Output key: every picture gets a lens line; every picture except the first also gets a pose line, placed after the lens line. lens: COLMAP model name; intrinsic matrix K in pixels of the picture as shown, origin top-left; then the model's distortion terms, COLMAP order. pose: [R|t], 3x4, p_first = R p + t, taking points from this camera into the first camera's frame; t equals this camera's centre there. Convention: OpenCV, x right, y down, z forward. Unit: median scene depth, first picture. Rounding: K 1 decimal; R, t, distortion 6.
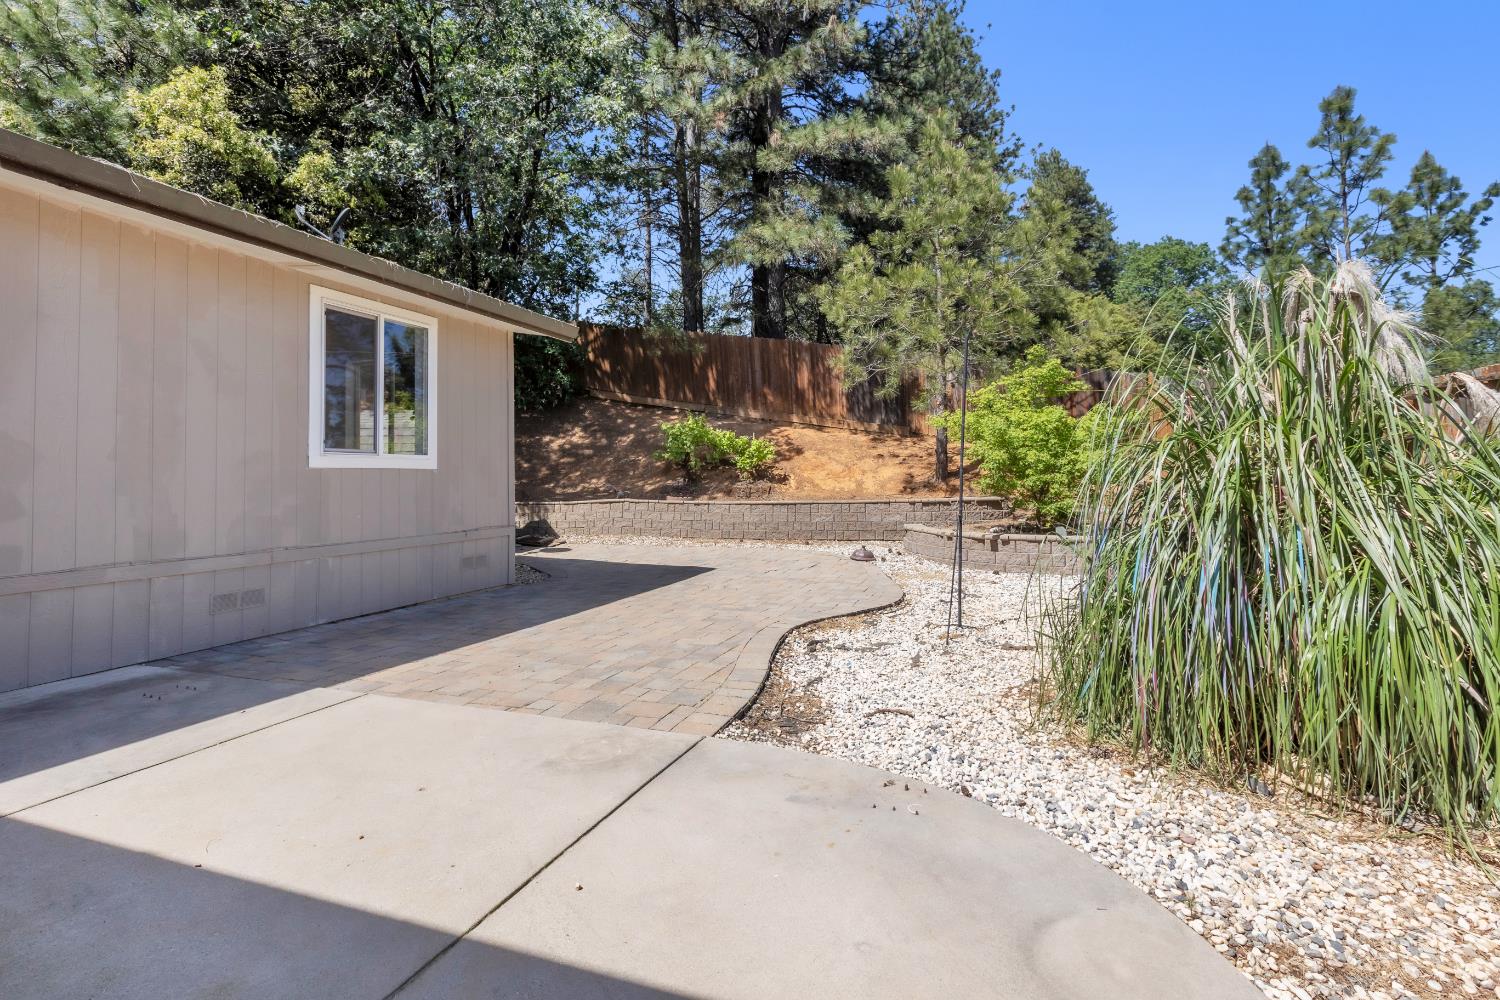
lens RADIAL K [[699.7, 0, 750.0], [0, 699.7, 500.0], [0, 0, 1]] dist [-0.000689, -0.000058]
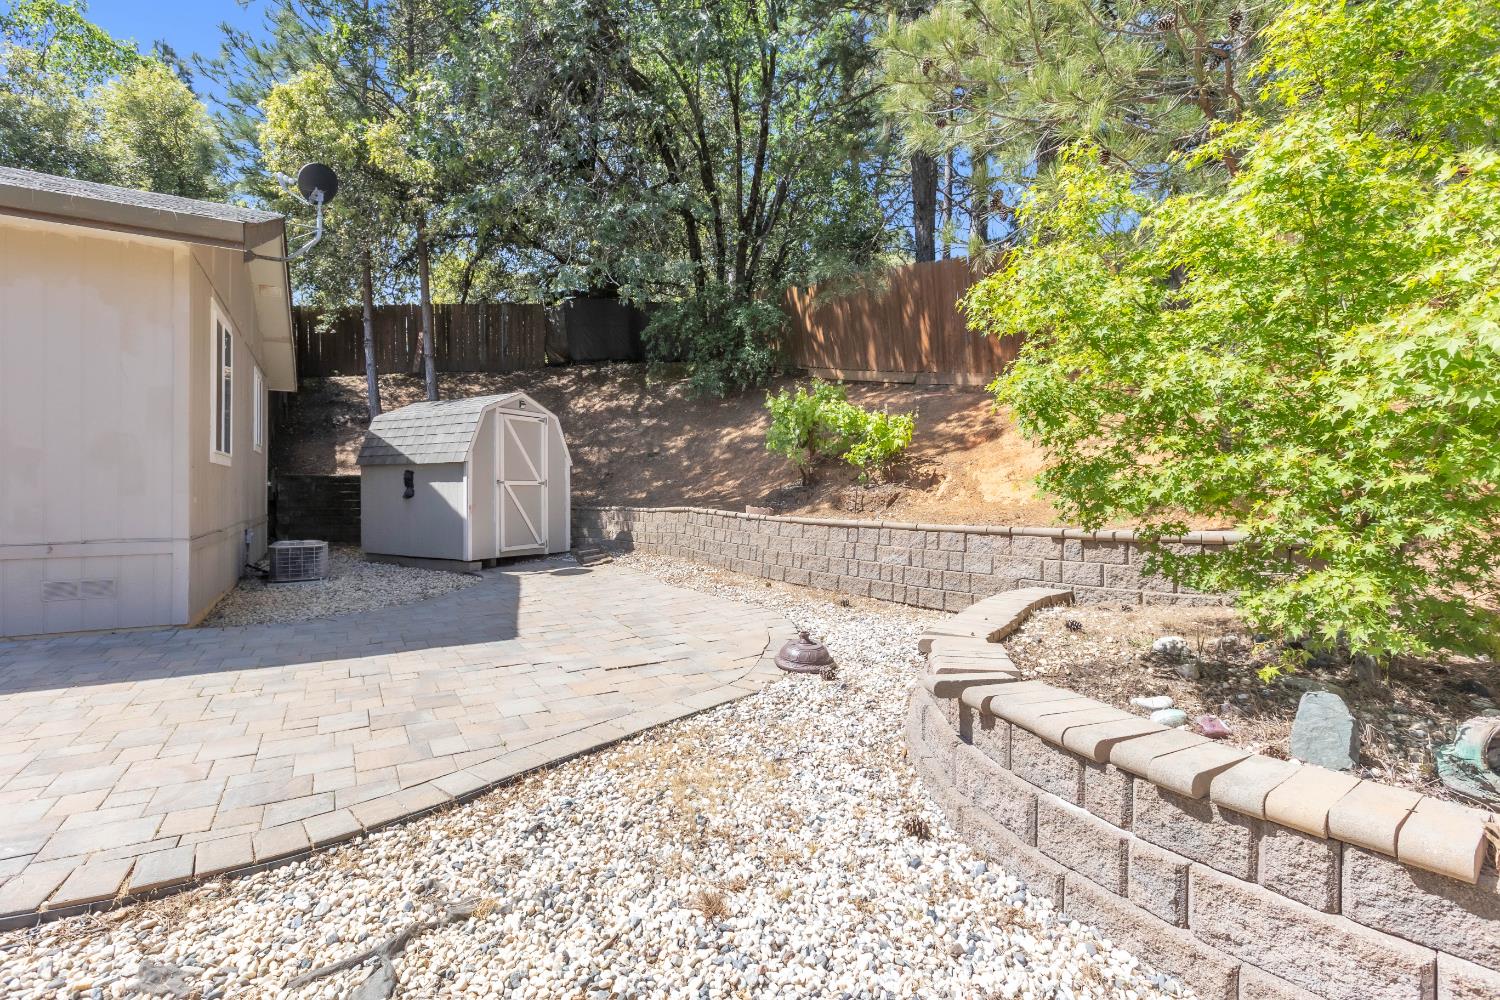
lens RADIAL K [[699.7, 0, 750.0], [0, 699.7, 500.0], [0, 0, 1]] dist [-0.000689, -0.000058]
pose [[0.744637, 0.028277, -0.666871, 0.275067], [-0.040004, 0.999197, -0.002301, -0.006796], [0.666270, 0.028391, 0.745170, 0.411778]]
